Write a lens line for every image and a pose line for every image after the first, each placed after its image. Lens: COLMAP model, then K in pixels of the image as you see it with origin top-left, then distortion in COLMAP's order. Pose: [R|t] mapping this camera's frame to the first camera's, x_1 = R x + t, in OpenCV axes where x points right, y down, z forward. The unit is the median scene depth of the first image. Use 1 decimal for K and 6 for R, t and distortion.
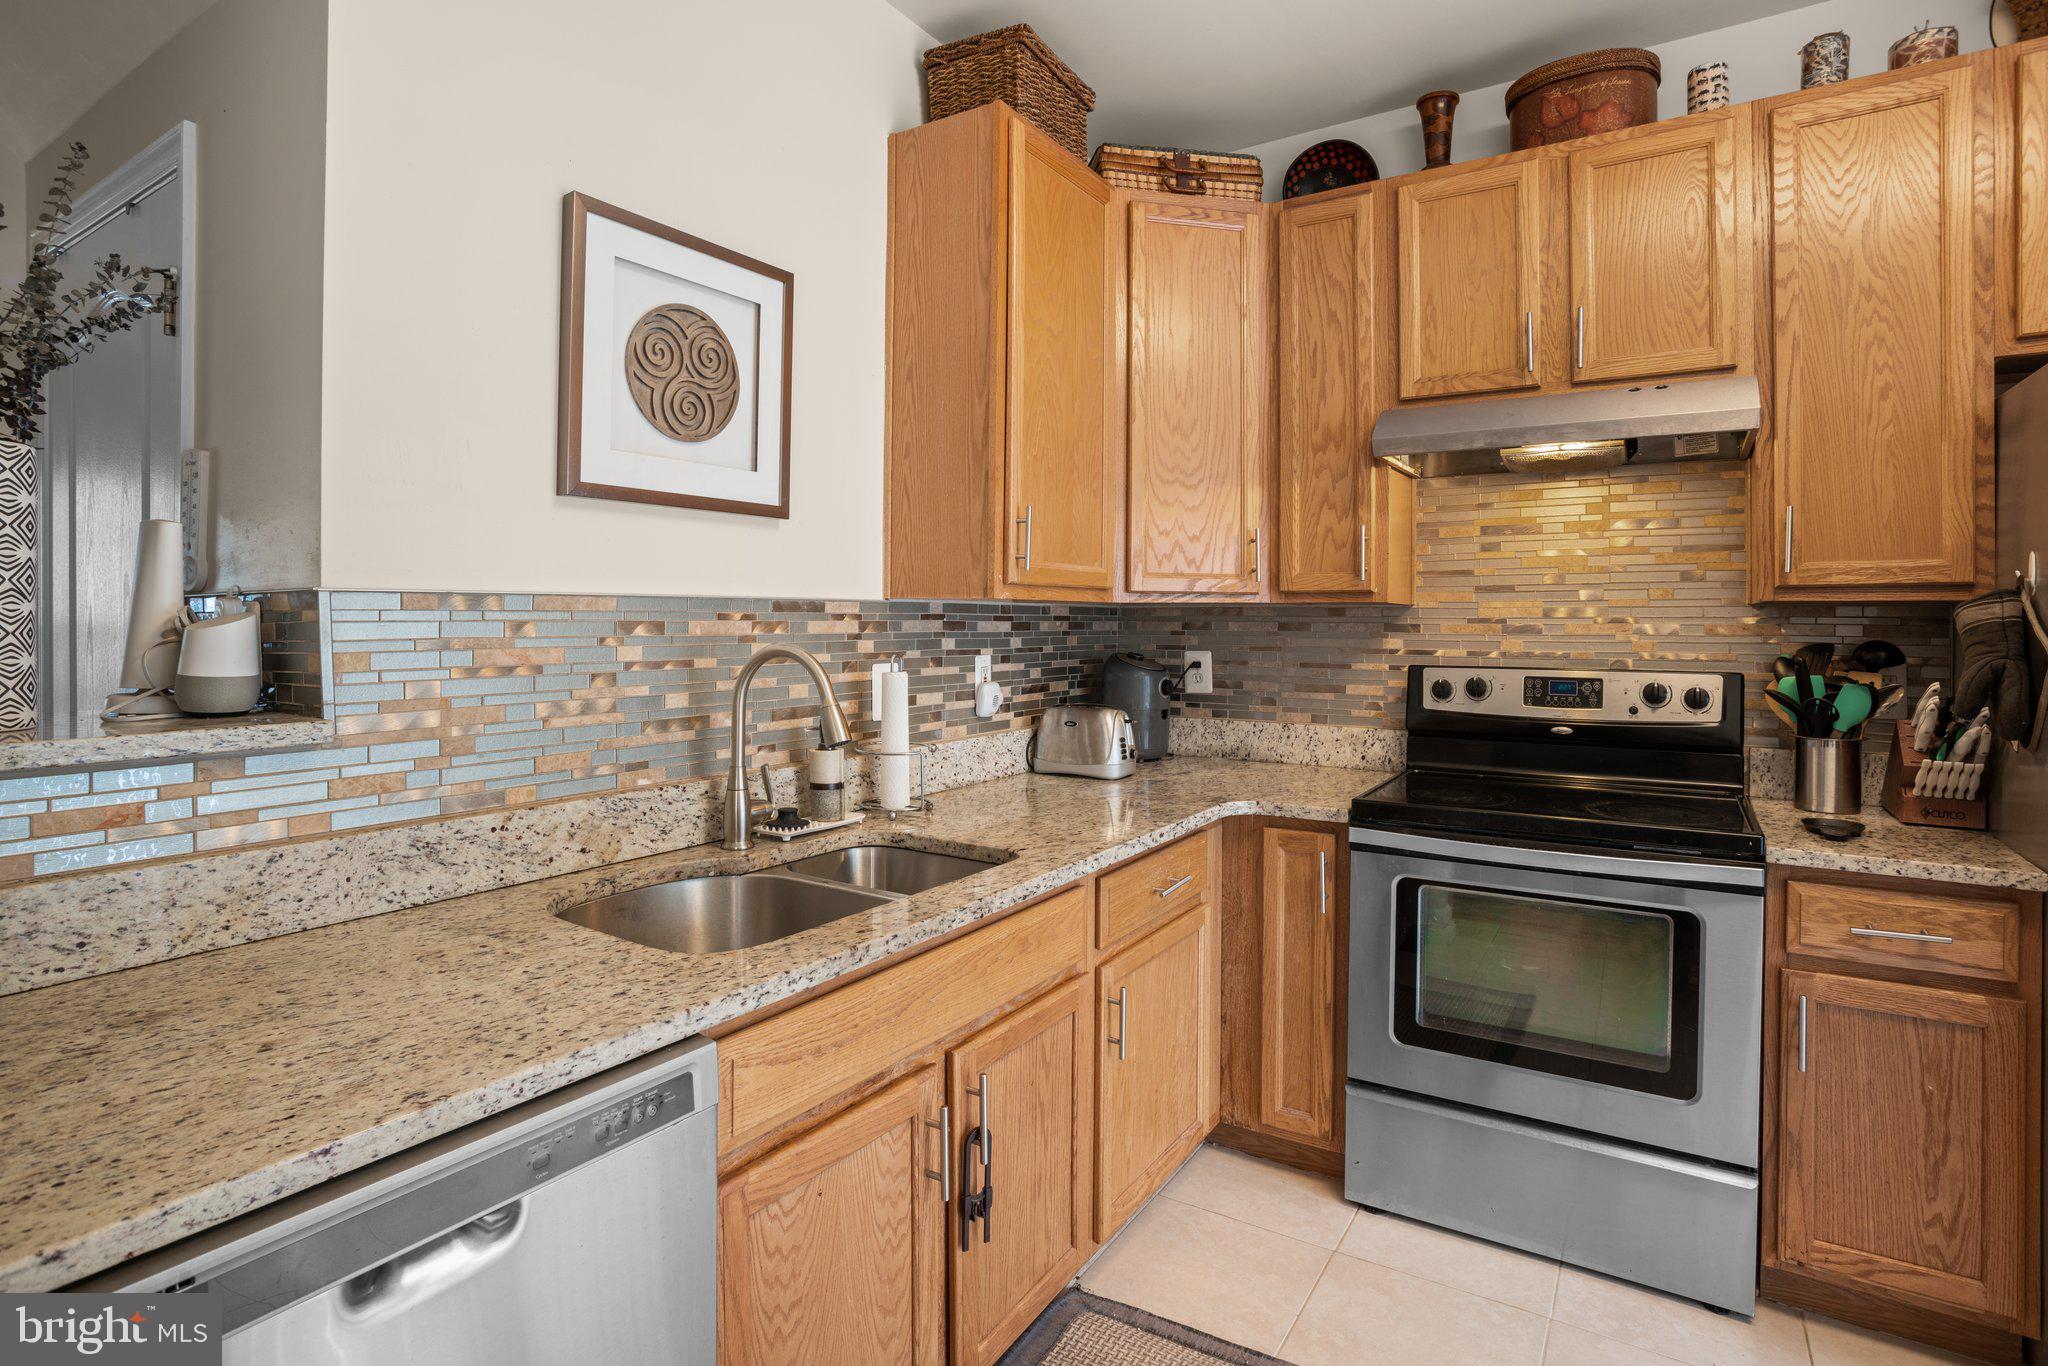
lens RADIAL K [[1043.2, 0, 976.5], [0, 1043.2, 624.0], [0, 0, 1]] dist [-0.063748, 0.022767]
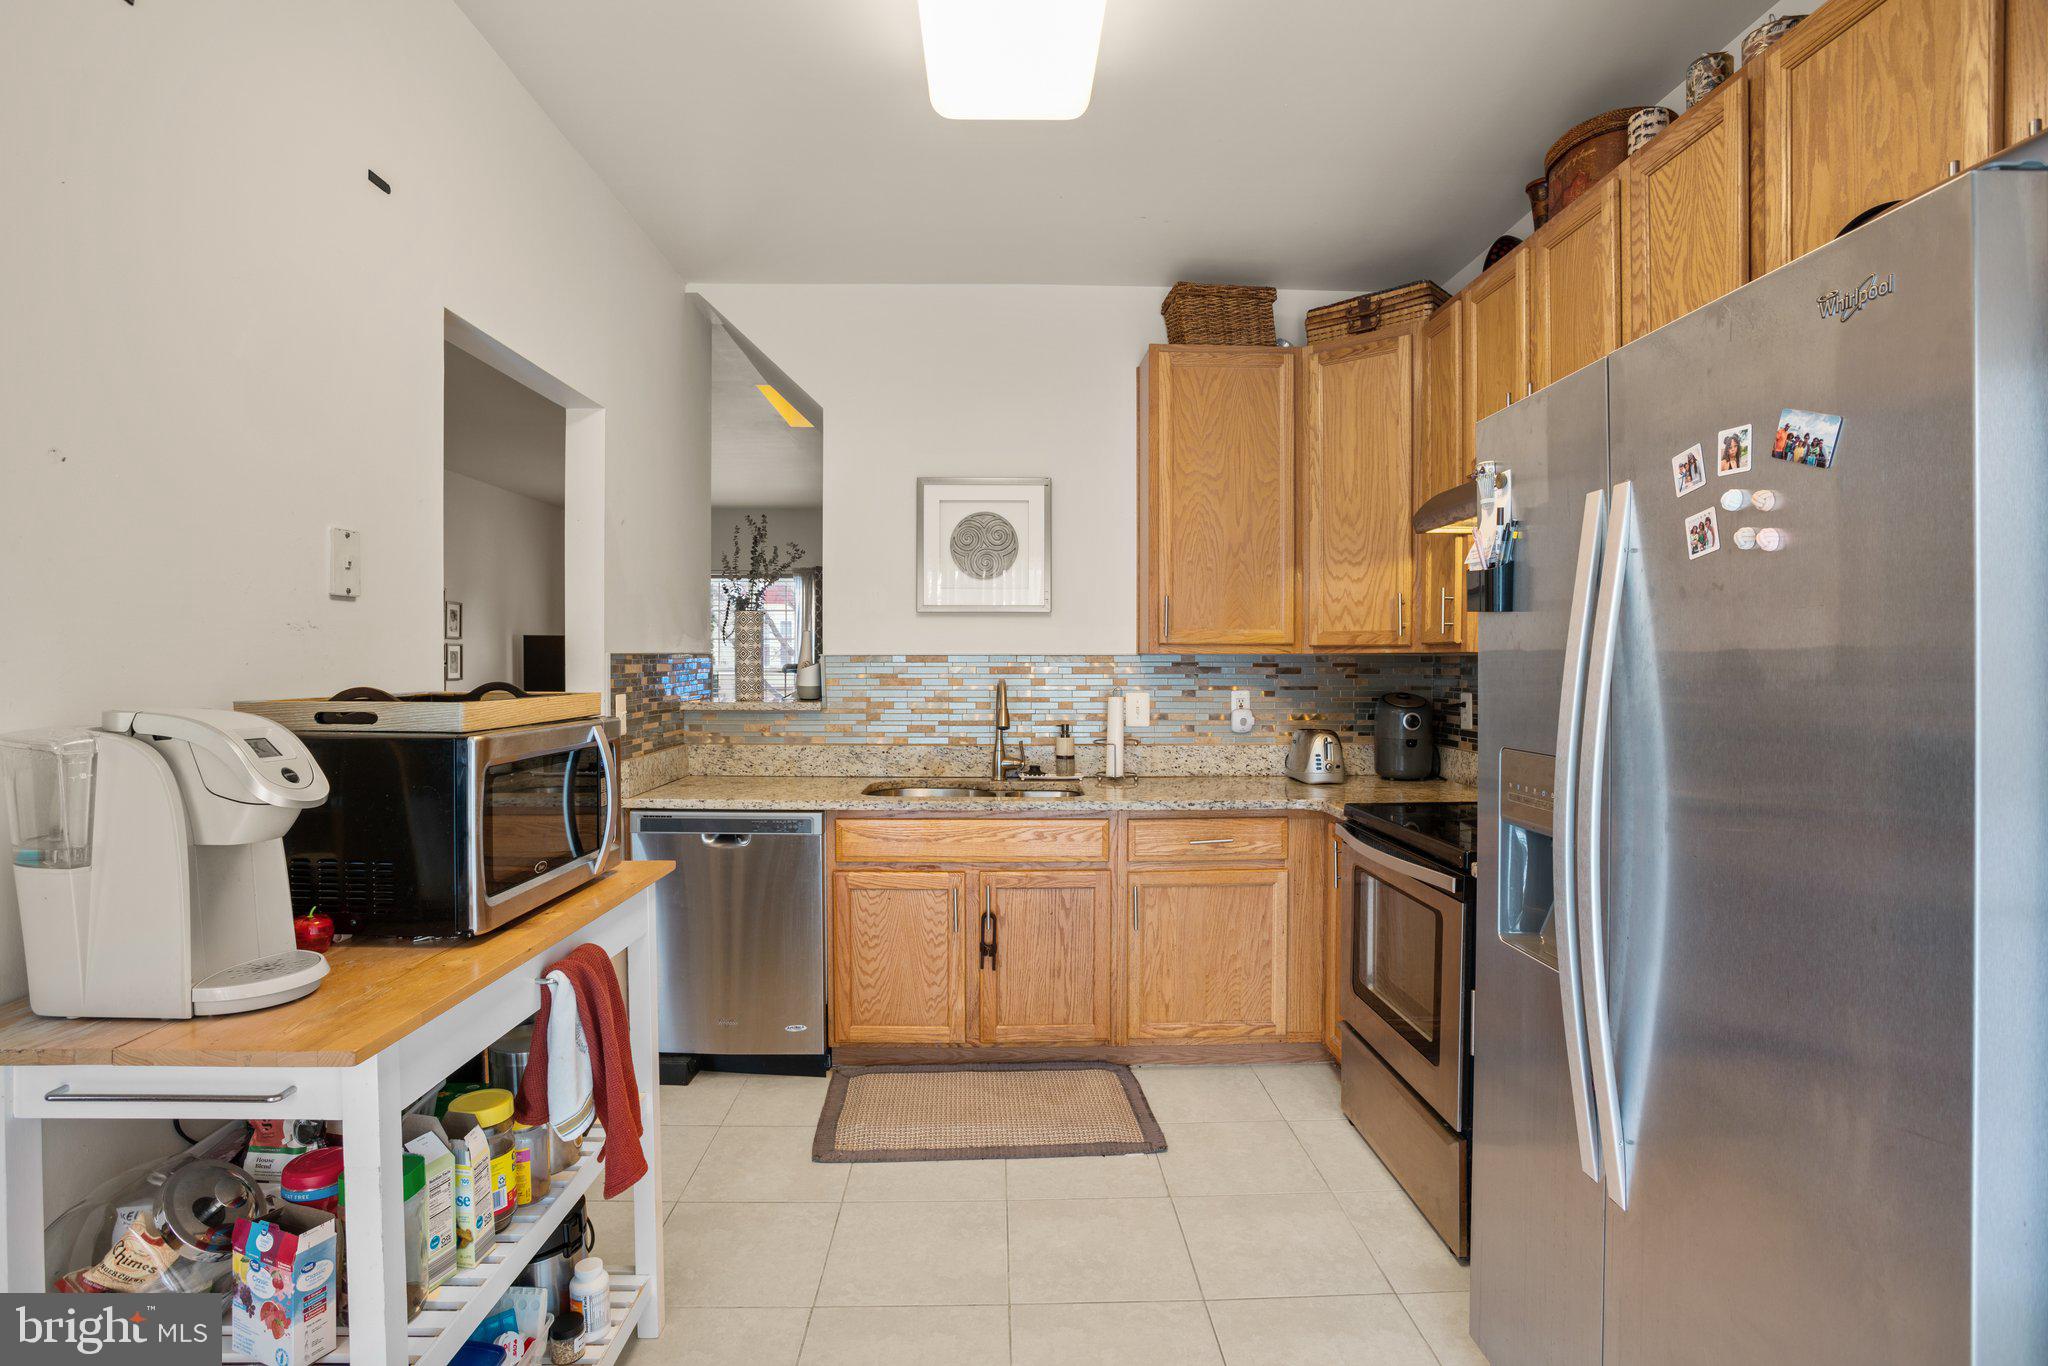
lens RADIAL K [[1043.2, 0, 970.8], [0, 1043.2, 666.2], [0, 0, 1]] dist [-0.063748, 0.022767]
pose [[0.539664, 0.004962, -0.841866, 1.379952], [-0.002716, 0.999988, 0.004153, -0.011534], [0.841876, 0.000045, 0.539671, -0.128220]]
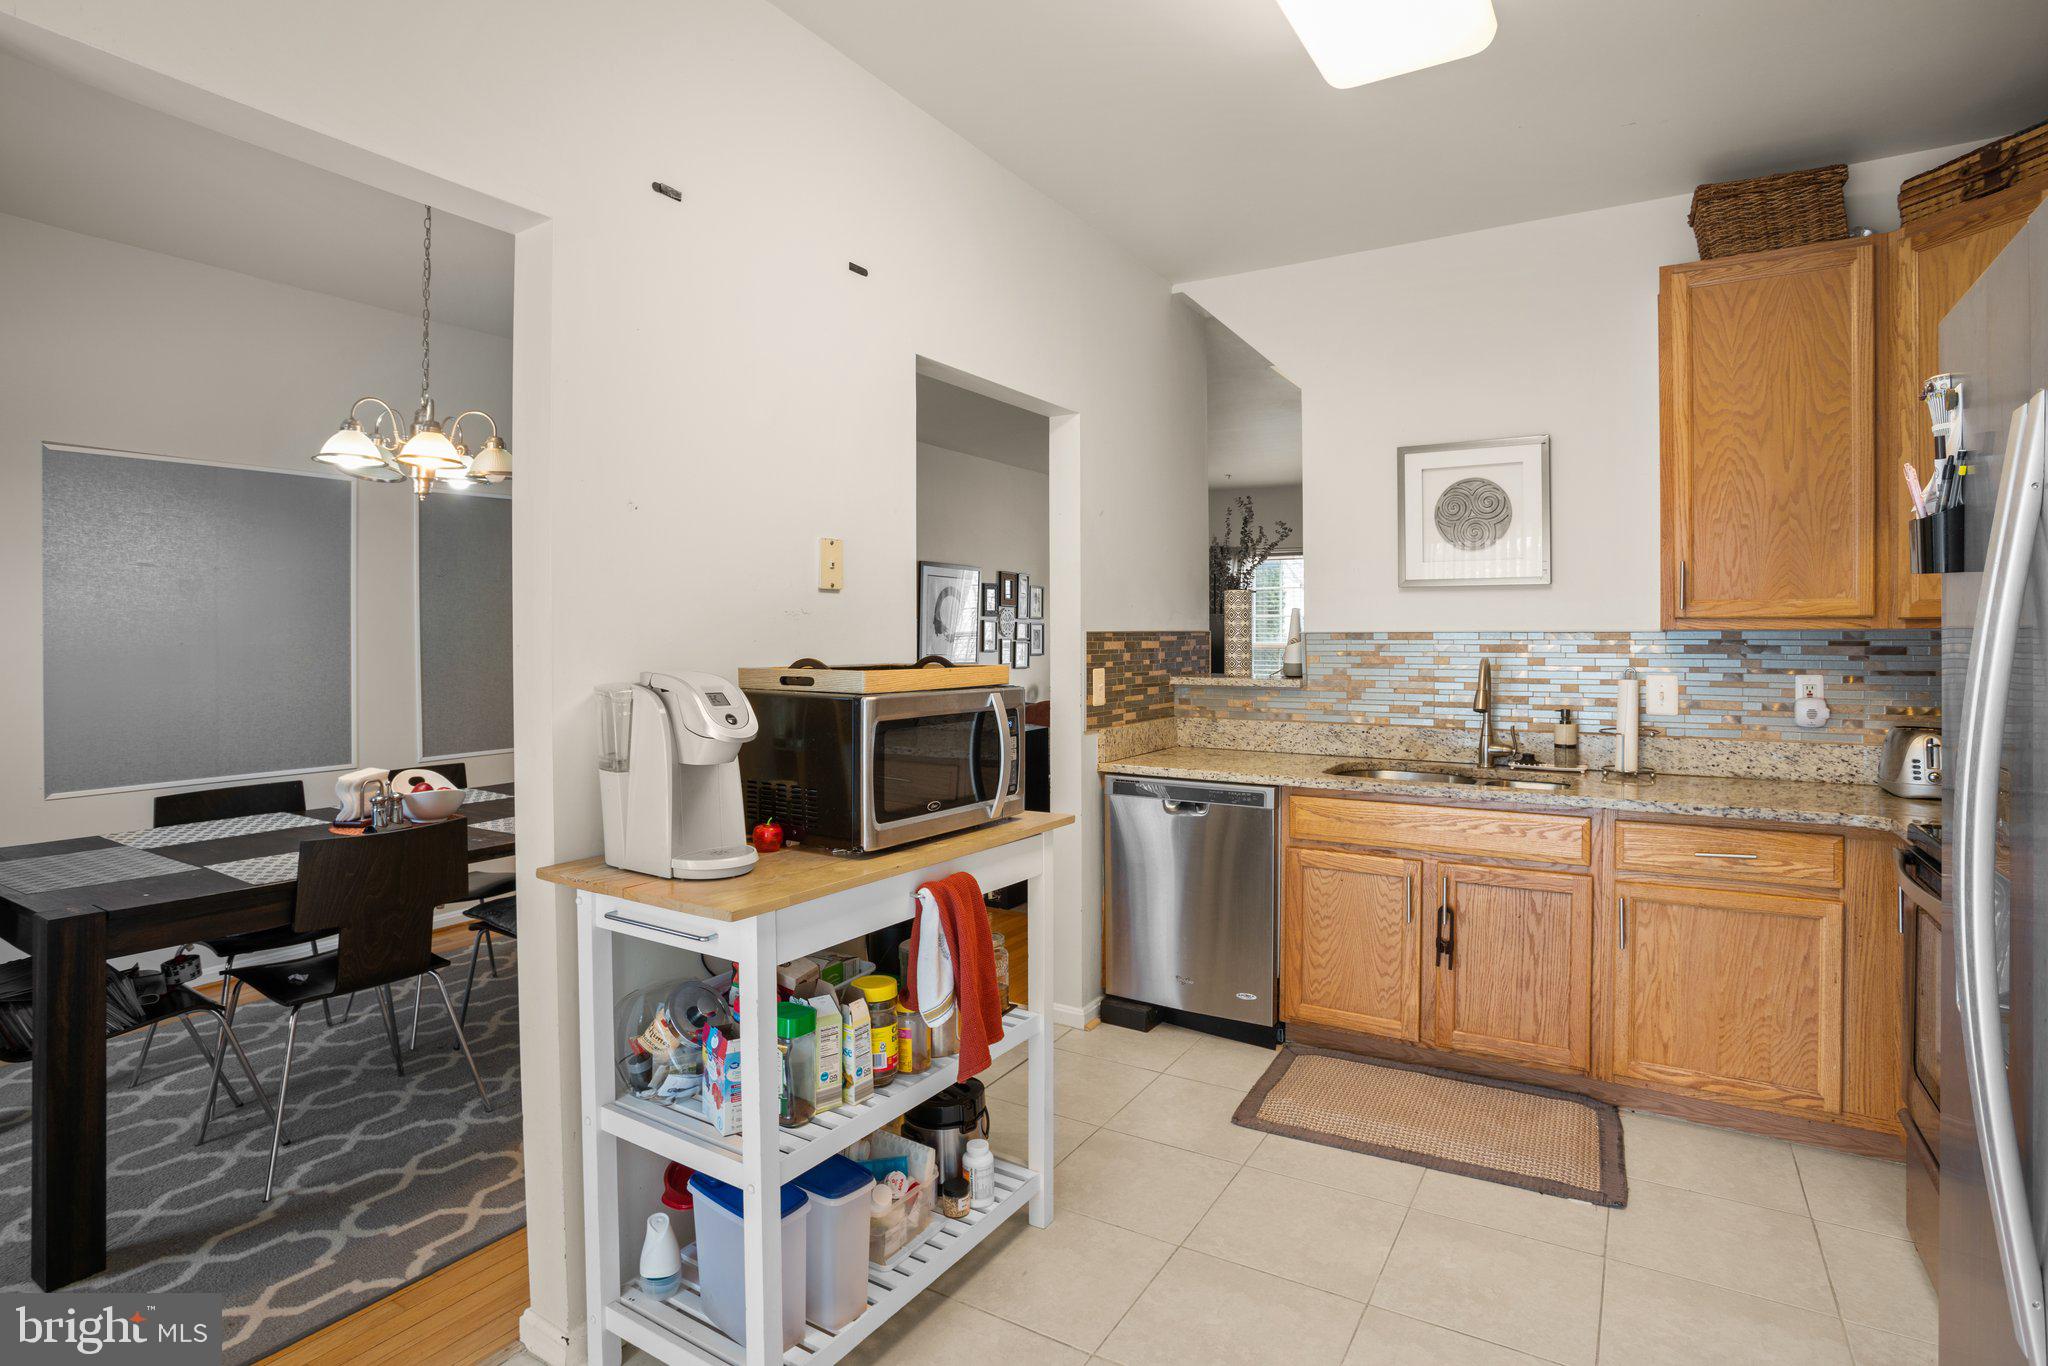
lens RADIAL K [[1043.2, 0, 967.9], [0, 1043.2, 629.5], [0, 0, 1]] dist [-0.063748, 0.022767]
pose [[-0.025904, -0.007927, -0.999633, 1.555554], [-0.002189, 0.999967, -0.007873, -0.012647], [0.999662, 0.001984, -0.025920, 0.118856]]
